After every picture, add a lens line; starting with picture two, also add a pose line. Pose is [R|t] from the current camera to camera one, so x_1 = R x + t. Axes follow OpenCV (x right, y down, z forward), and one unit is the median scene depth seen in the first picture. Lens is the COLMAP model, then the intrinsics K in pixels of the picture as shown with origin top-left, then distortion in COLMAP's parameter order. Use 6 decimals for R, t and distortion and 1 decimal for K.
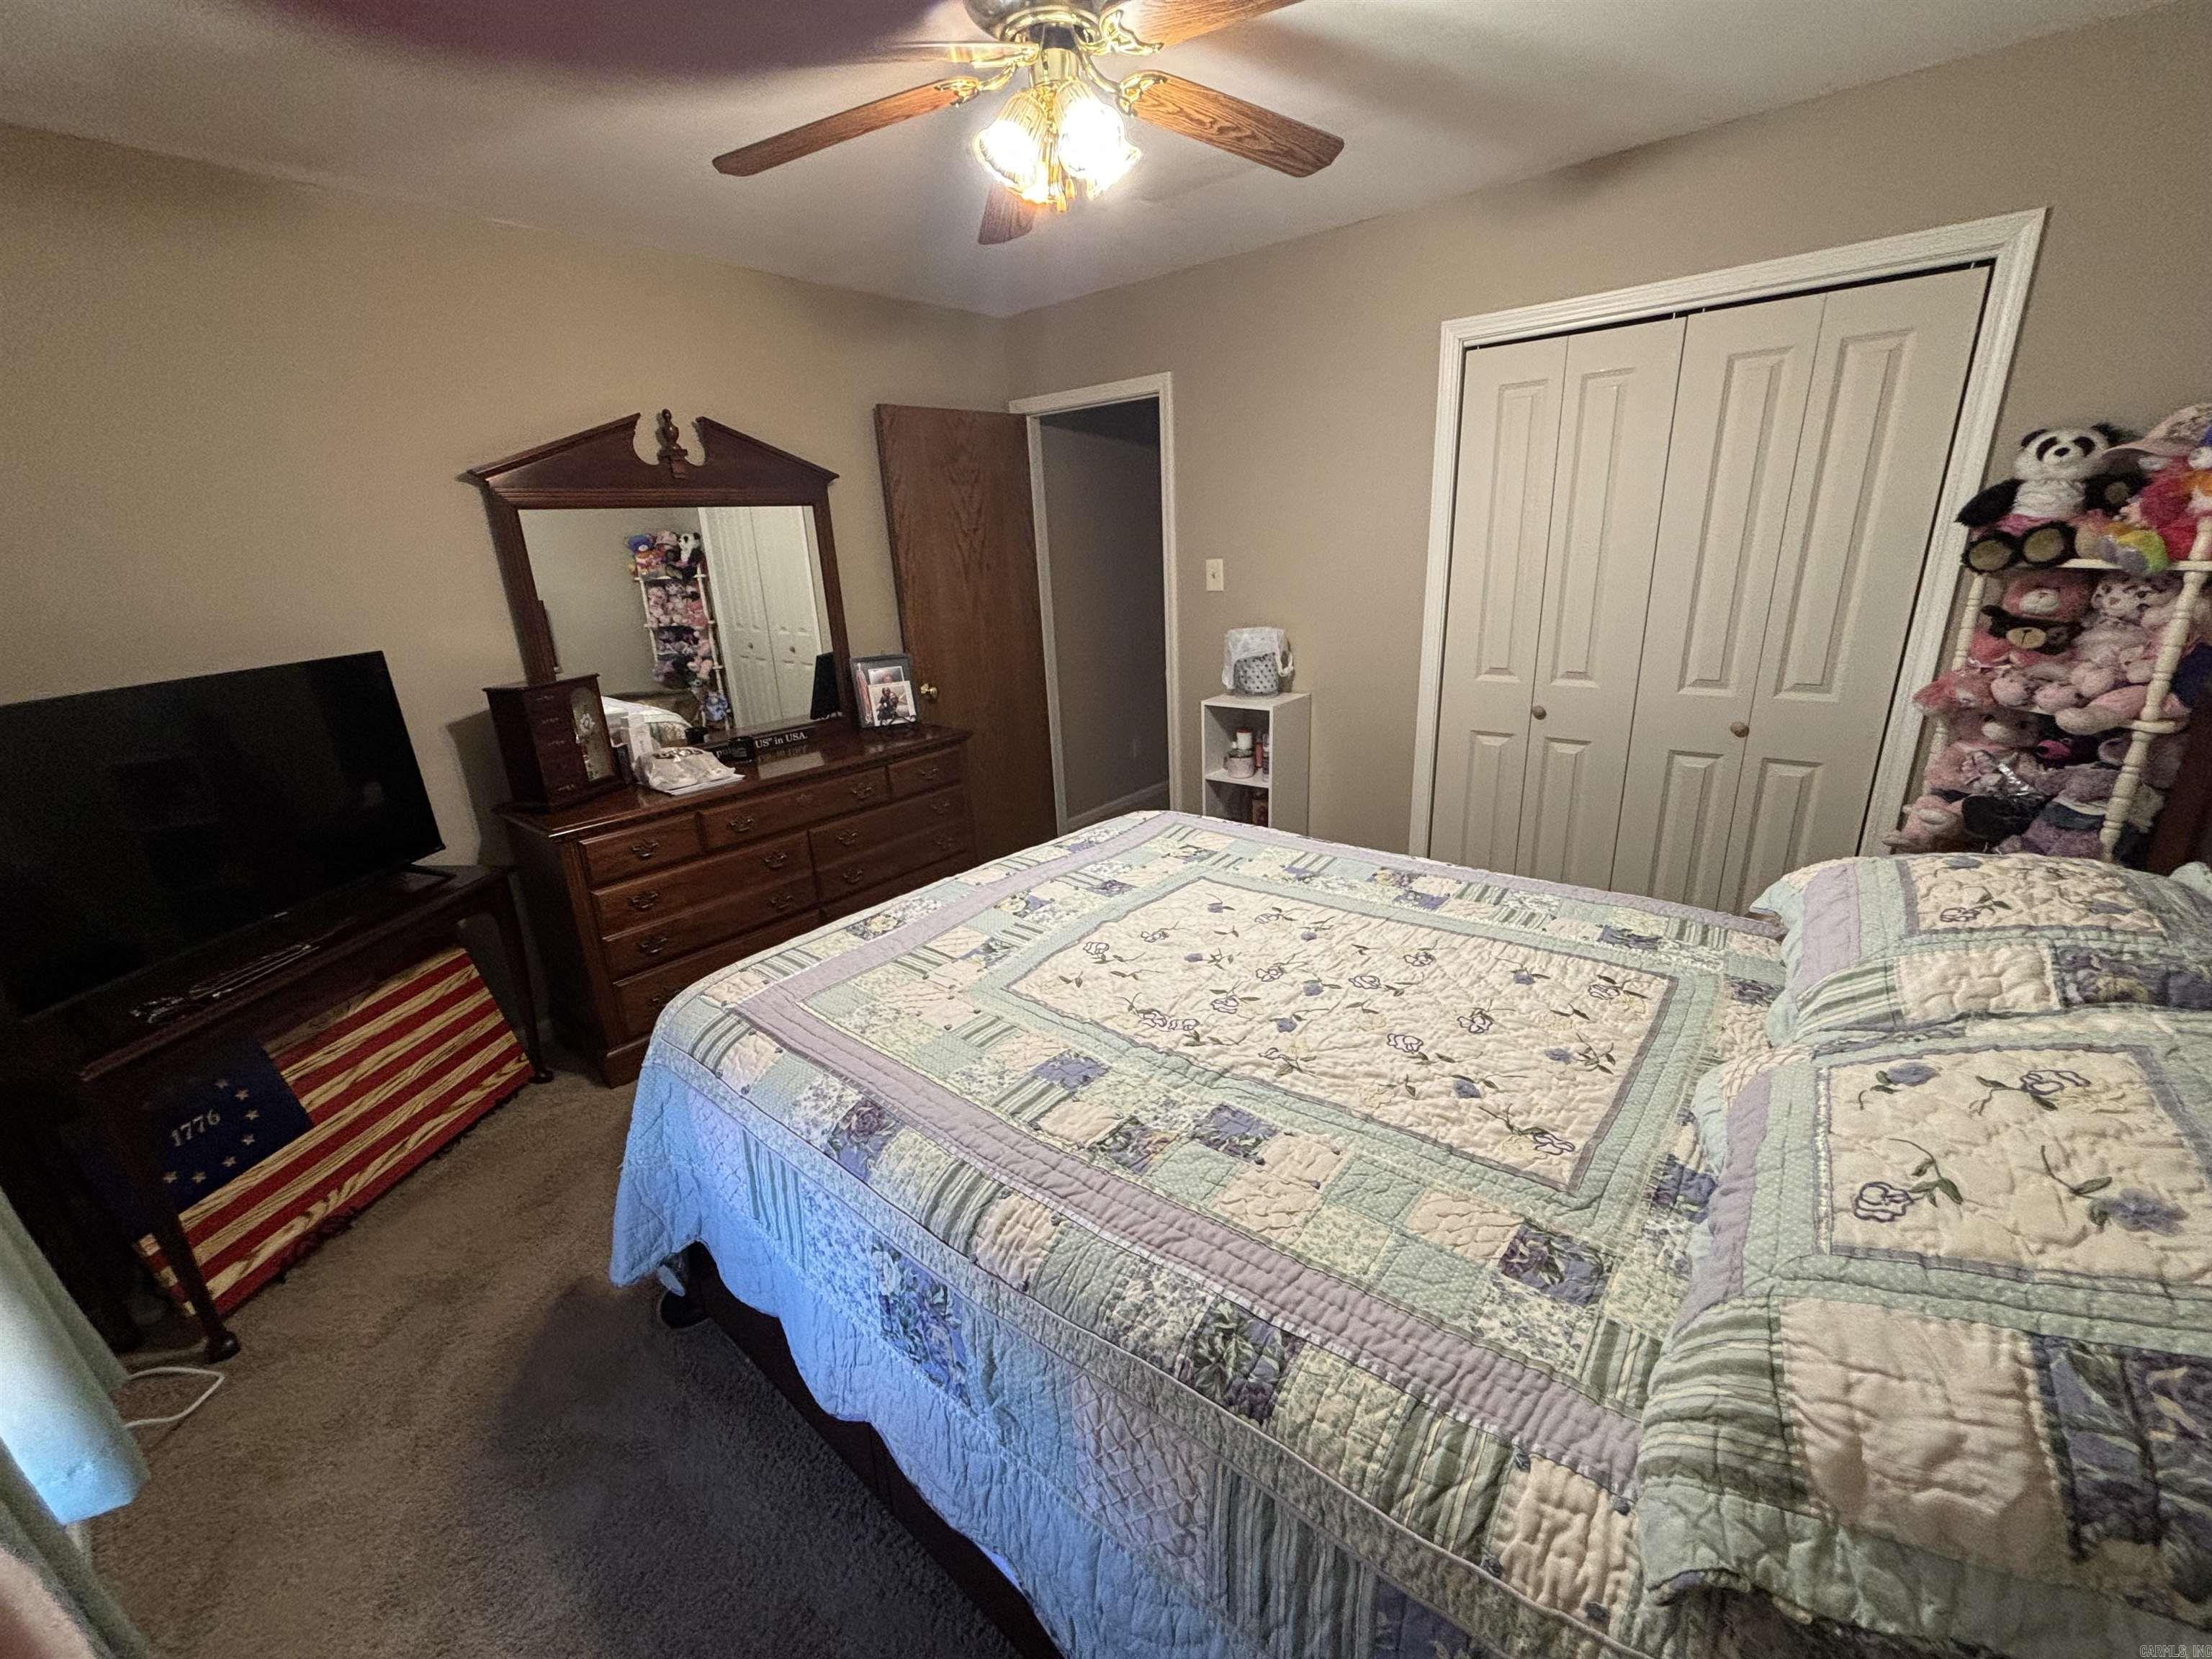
lens RADIAL K [[885.9, 0, 1104.8], [0, 885.9, 820.4], [0, 0, 1]] dist [0.001083, -0.000702]
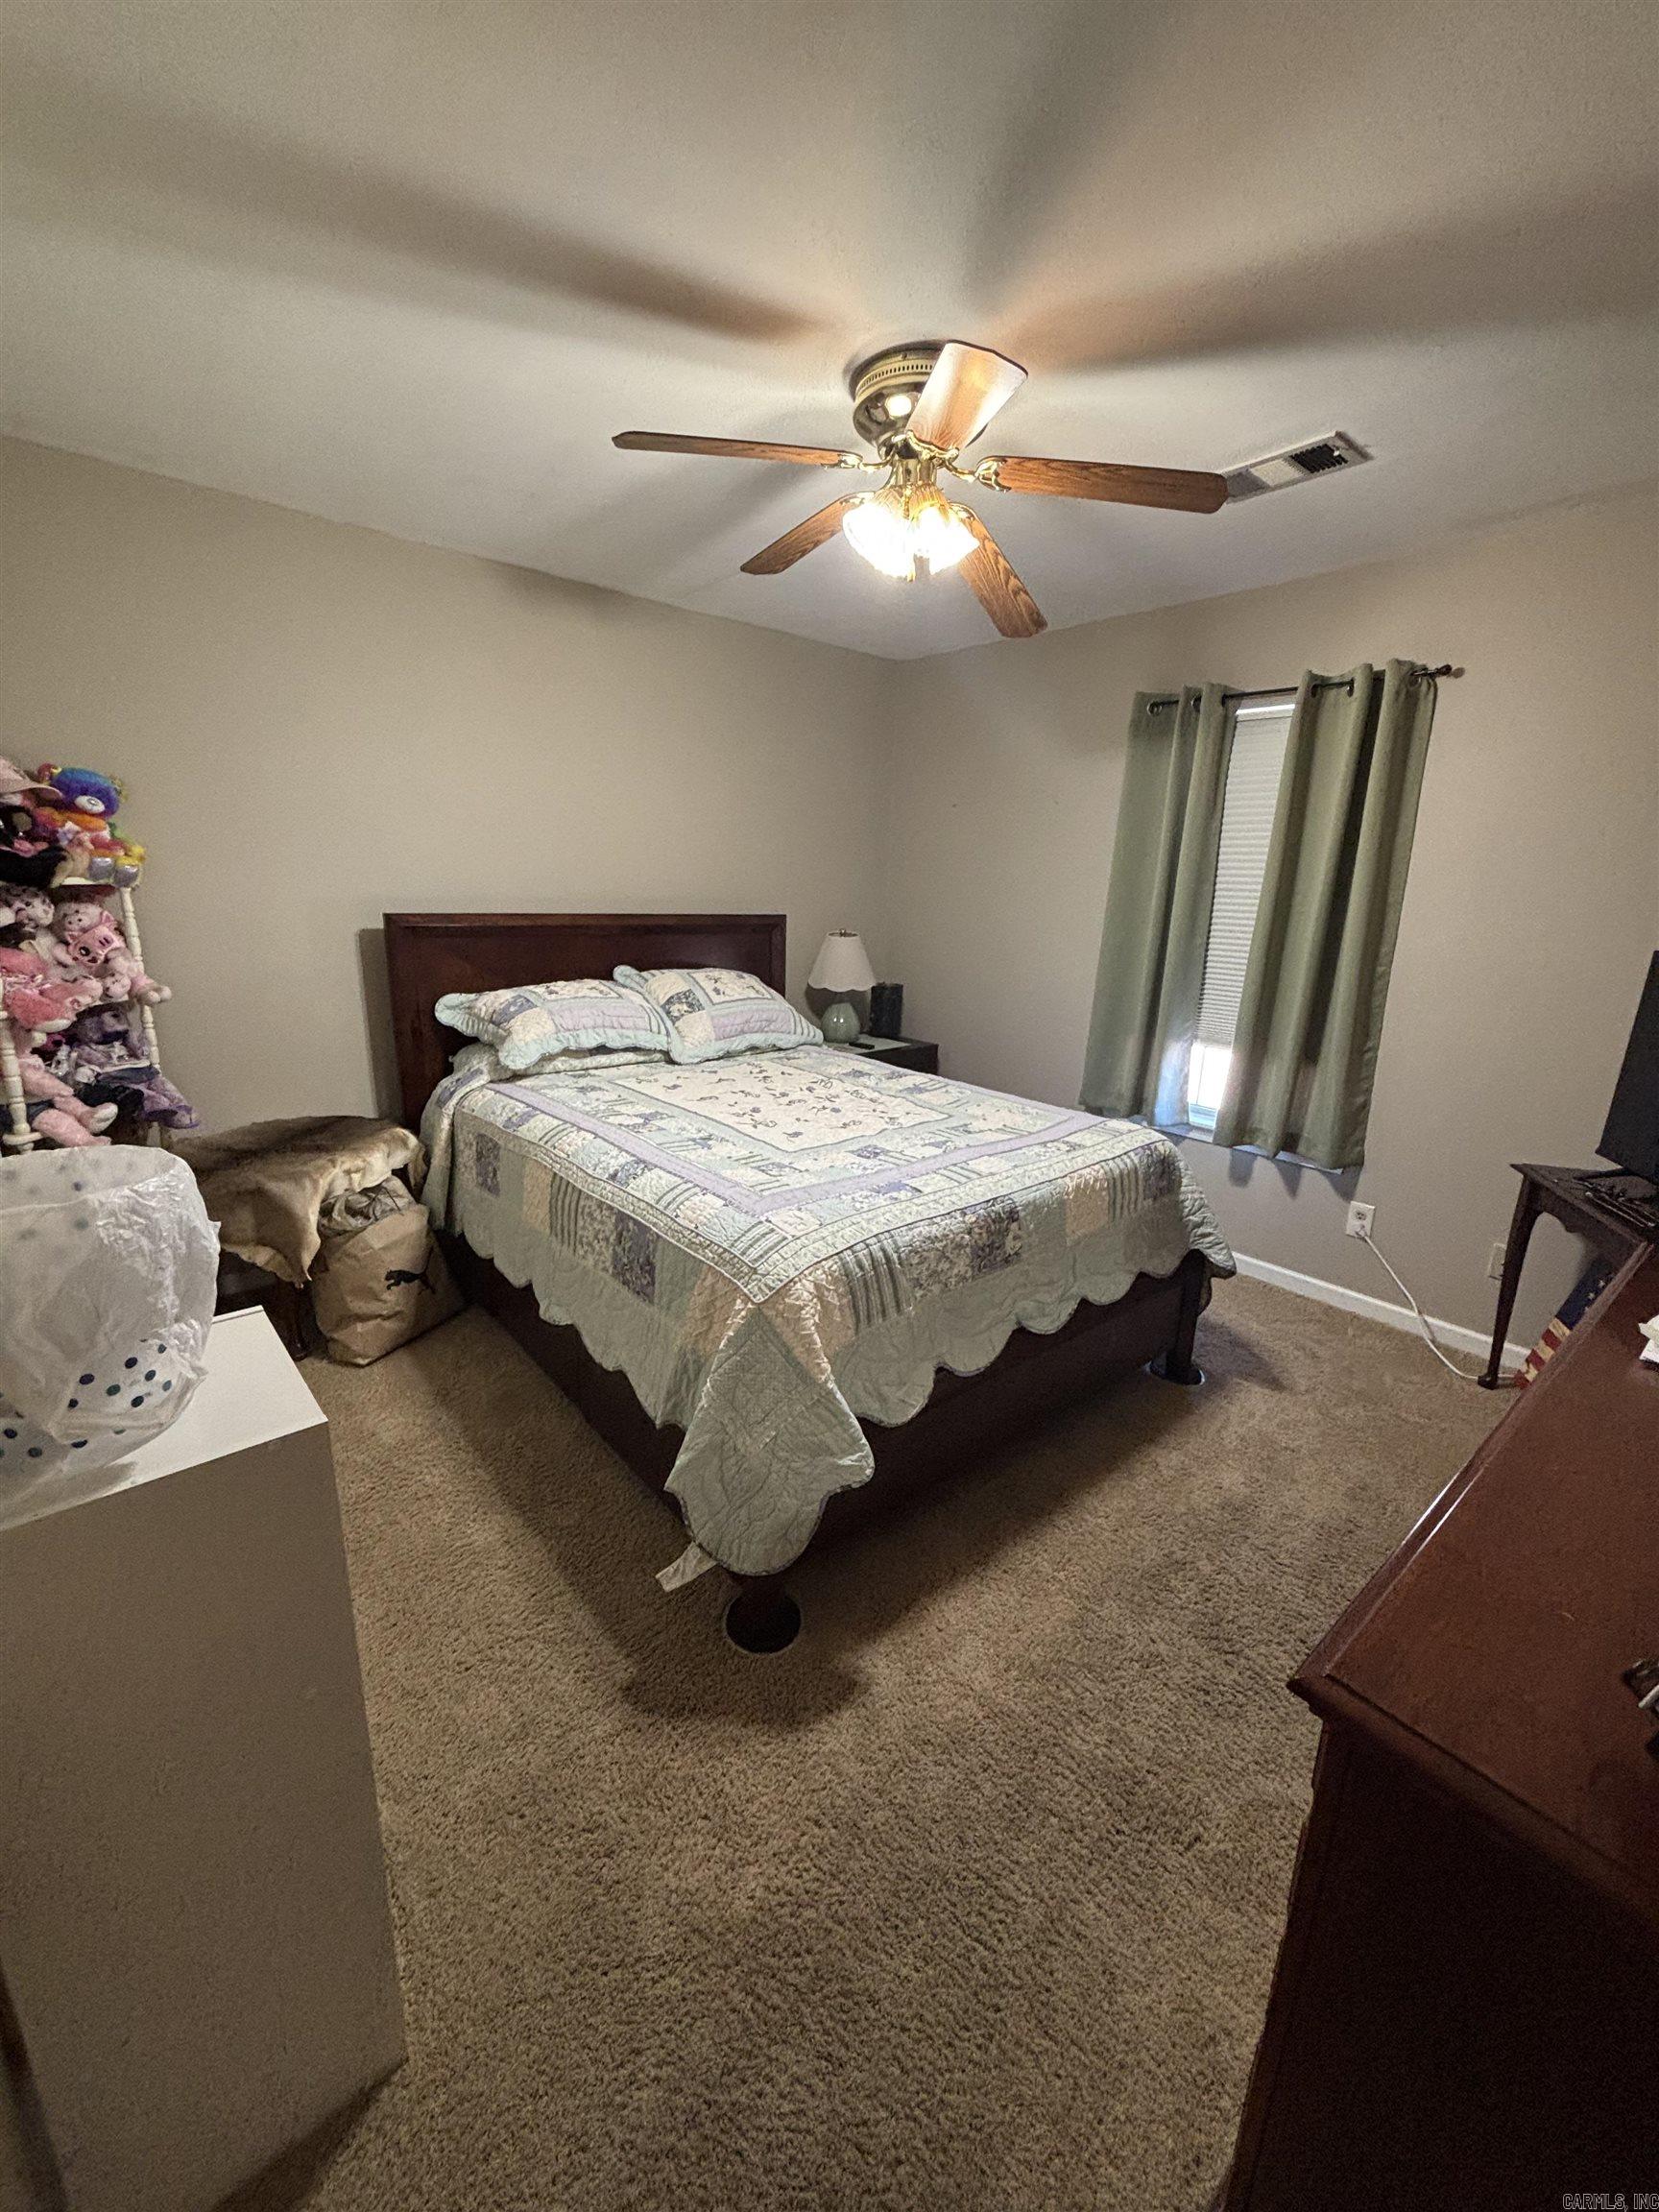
lens RADIAL K [[885.9, 0, 829.5], [0, 885.9, 1106.0], [0, 0, 1]] dist [0.001083, -0.000702]
pose [[-0.985304, -0.030508, 0.168063, -0.139143], [0.061289, 0.855254, 0.514572, -0.600666], [-0.159435, 0.517311, -0.840815, 2.064841]]
